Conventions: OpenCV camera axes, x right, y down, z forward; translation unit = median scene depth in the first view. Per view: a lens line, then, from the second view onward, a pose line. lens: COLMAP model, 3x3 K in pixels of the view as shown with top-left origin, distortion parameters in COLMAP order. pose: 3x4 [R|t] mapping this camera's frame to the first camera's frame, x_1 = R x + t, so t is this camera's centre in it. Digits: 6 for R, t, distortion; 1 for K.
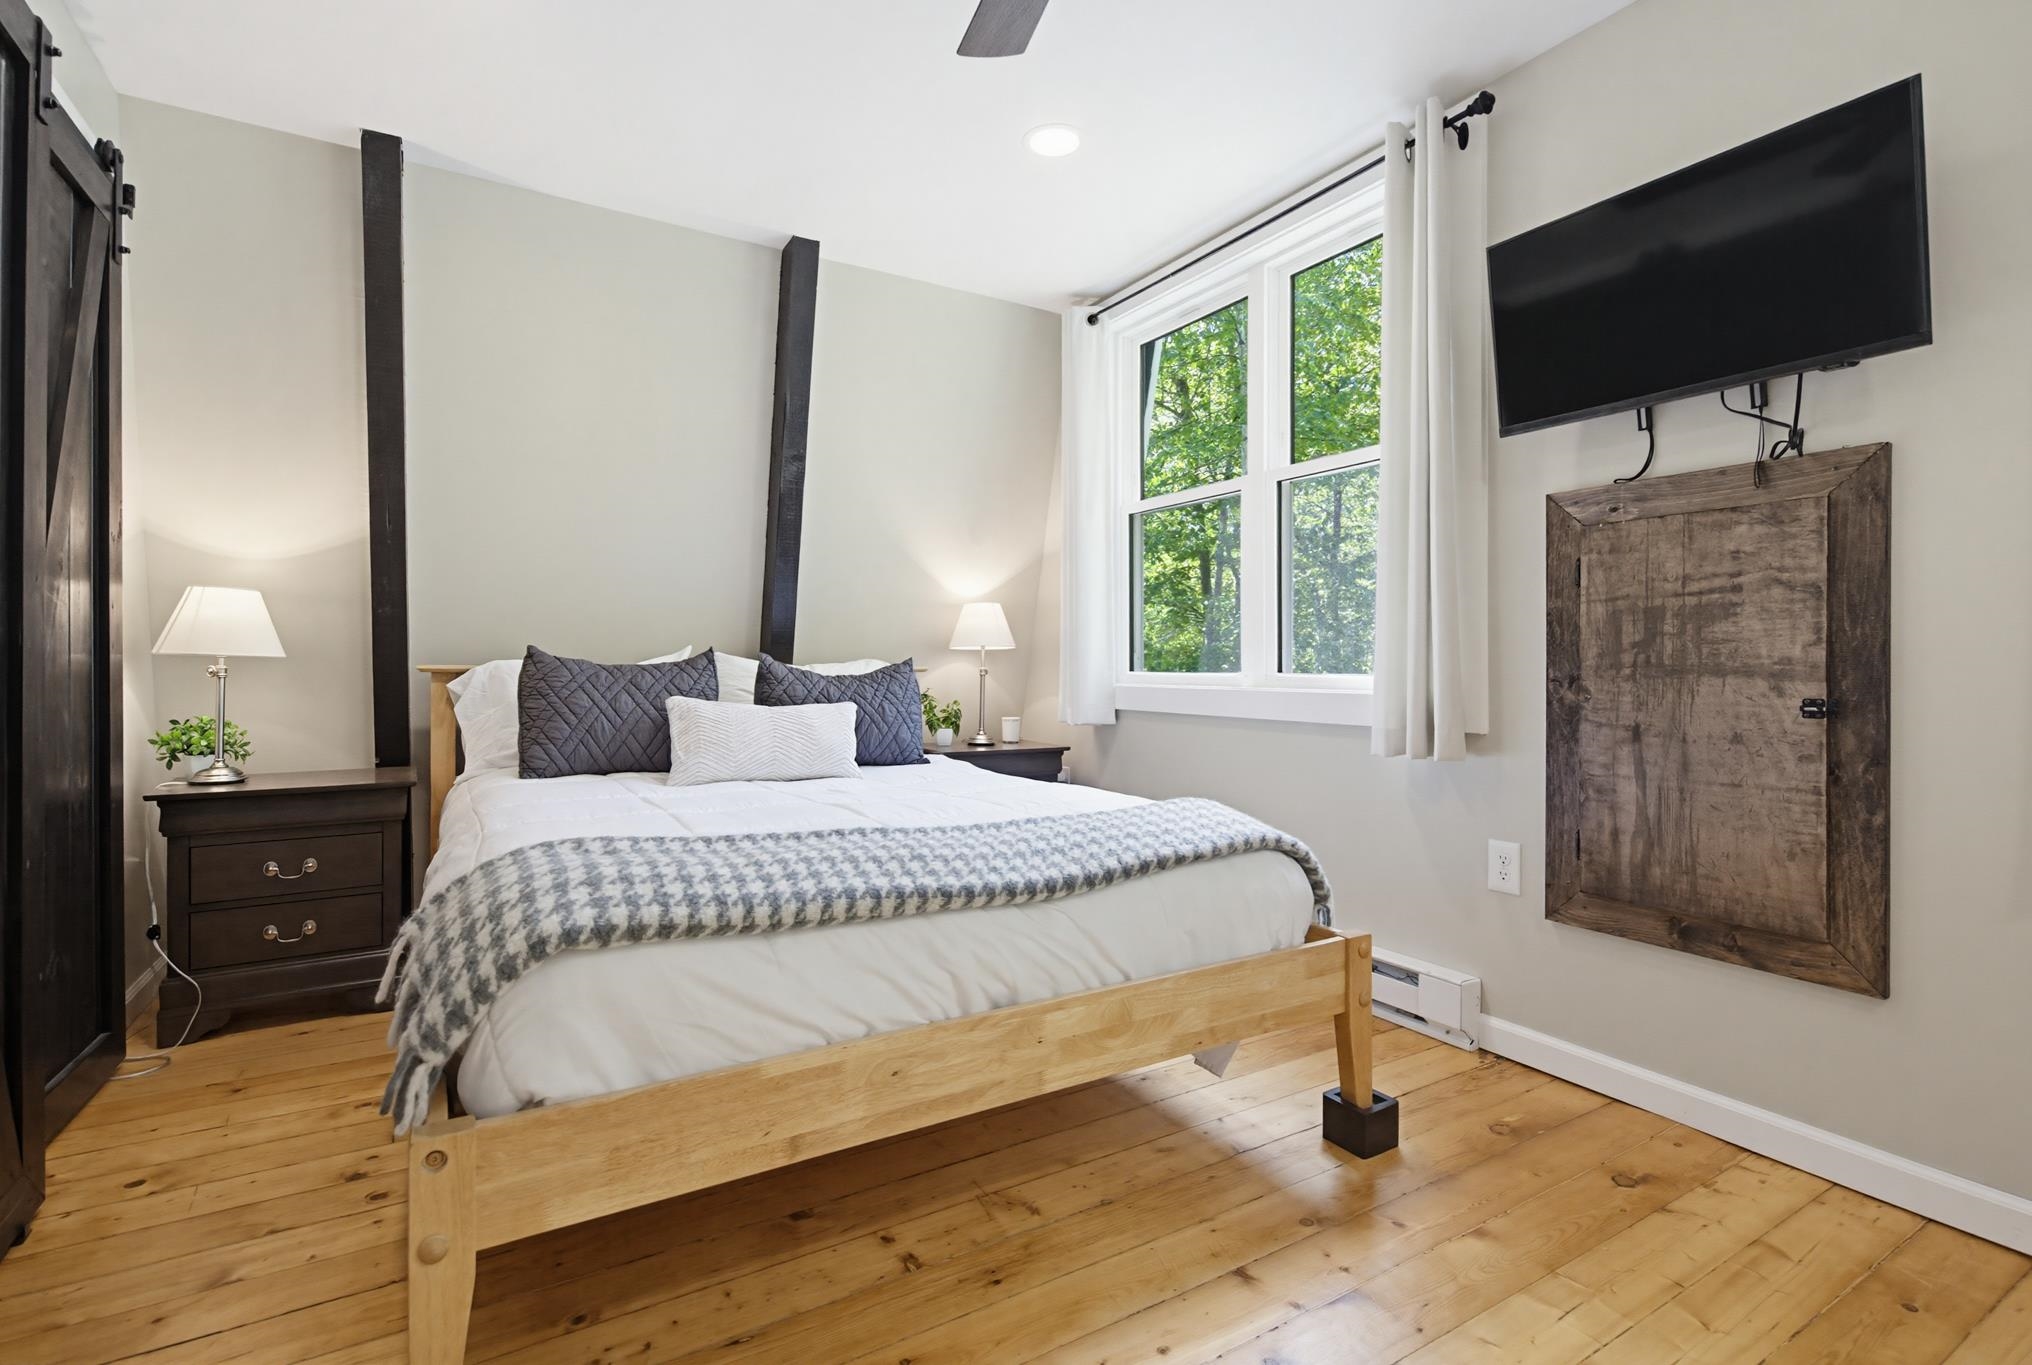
lens RADIAL K [[926.5, 0, 1013.2], [0, 926.5, 667.3], [0, 0, 1]] dist [0.004539, -0.002327]
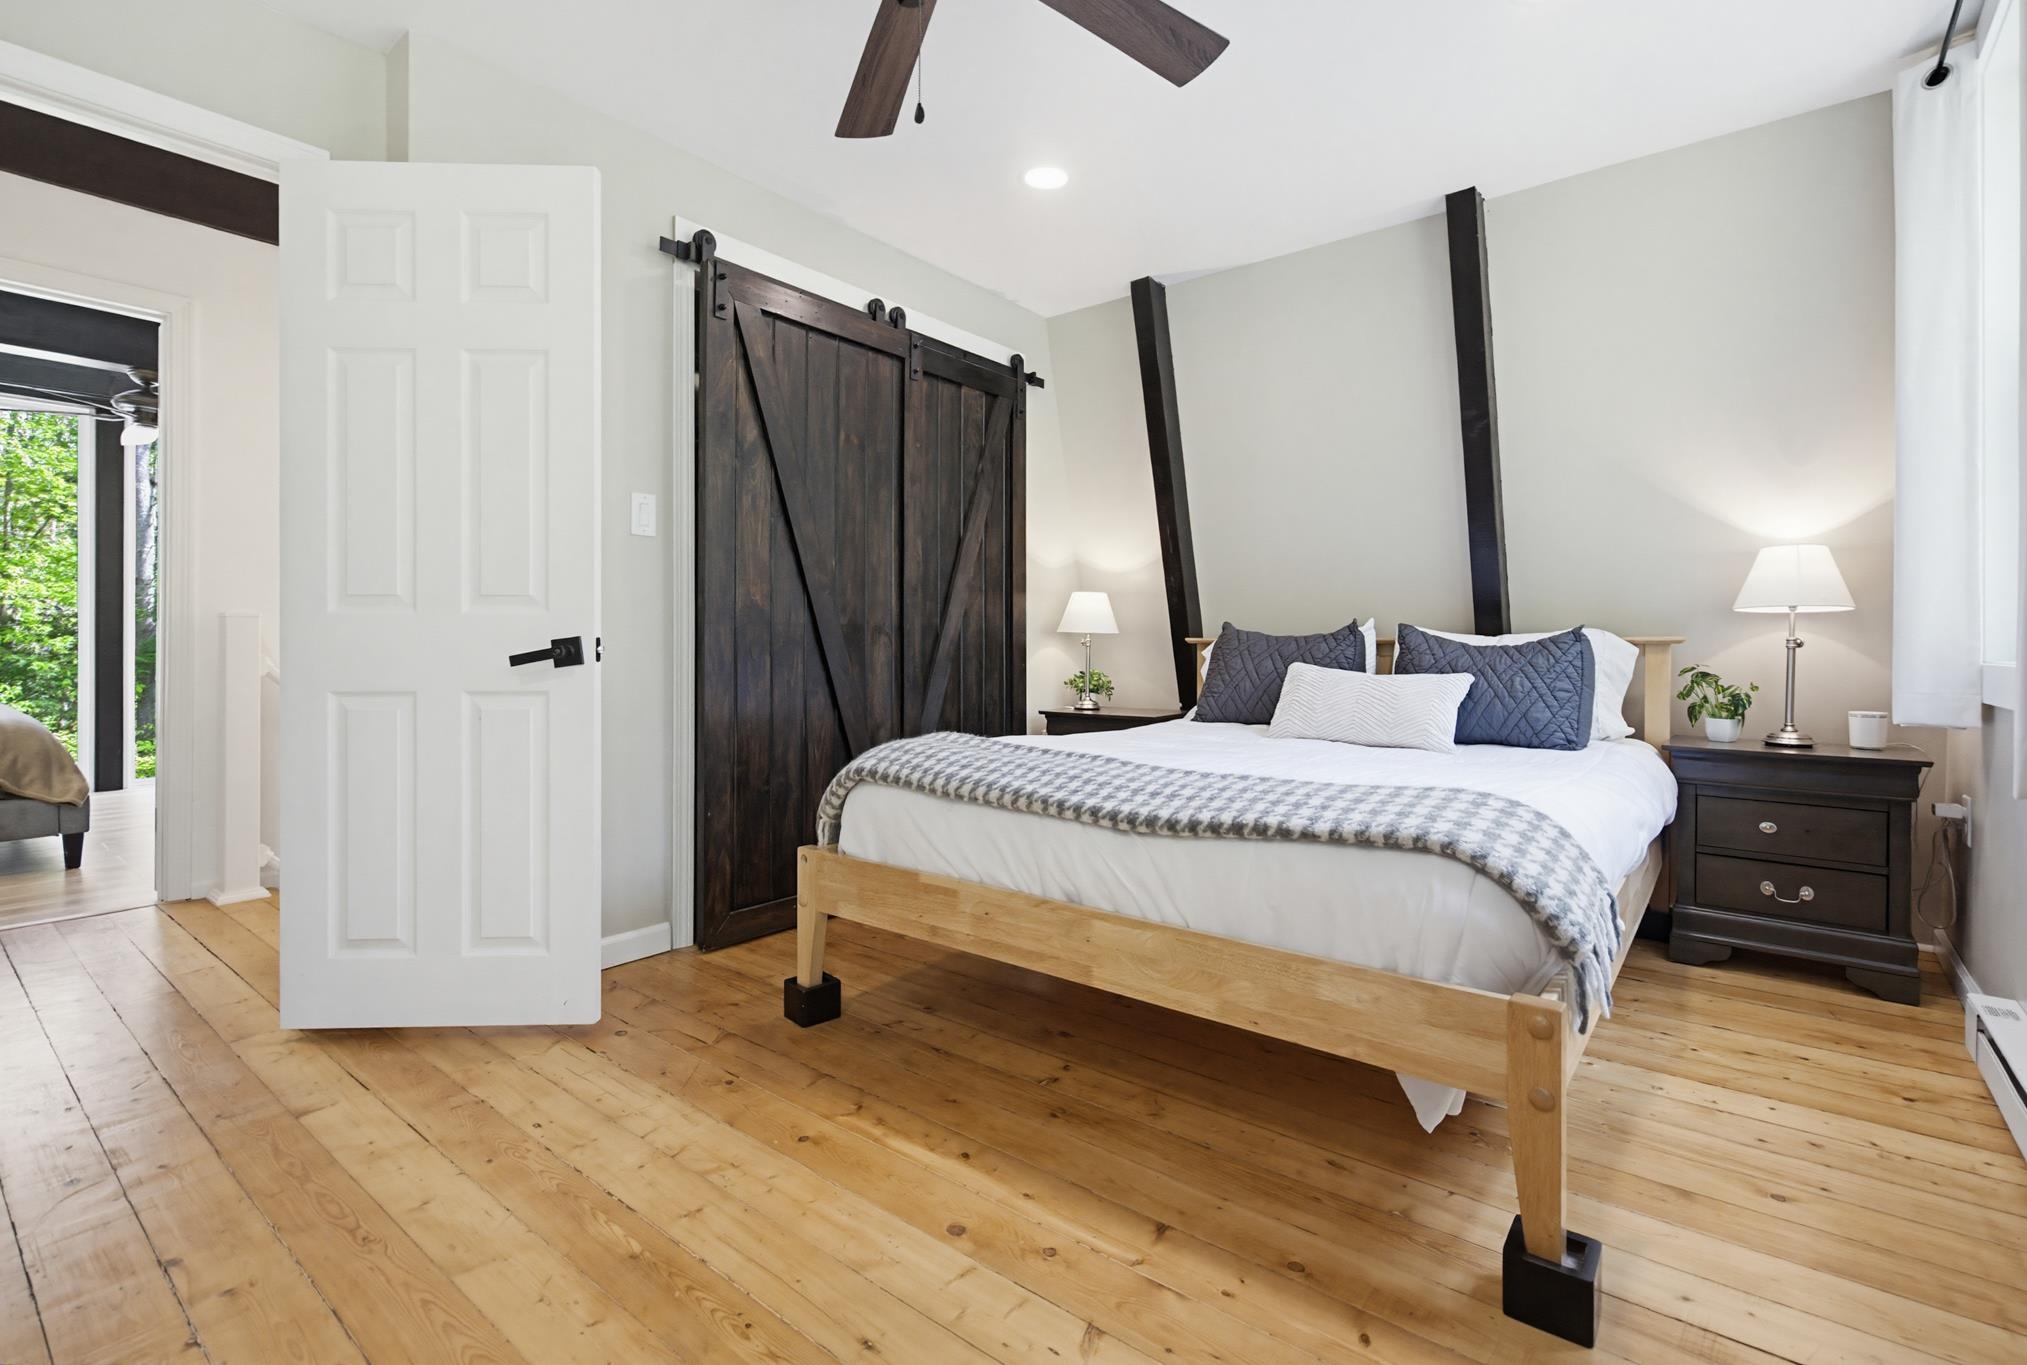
lens RADIAL K [[924.3, 0, 1012.4], [0, 924.3, 654.6], [0, 0, 1]] dist [0.004539, -0.002327]
pose [[0.358110, 0.007665, -0.933648, 0.881975], [-0.004649, 0.999969, 0.006426, 0.023854], [0.933668, 0.002040, 0.358134, 0.389631]]
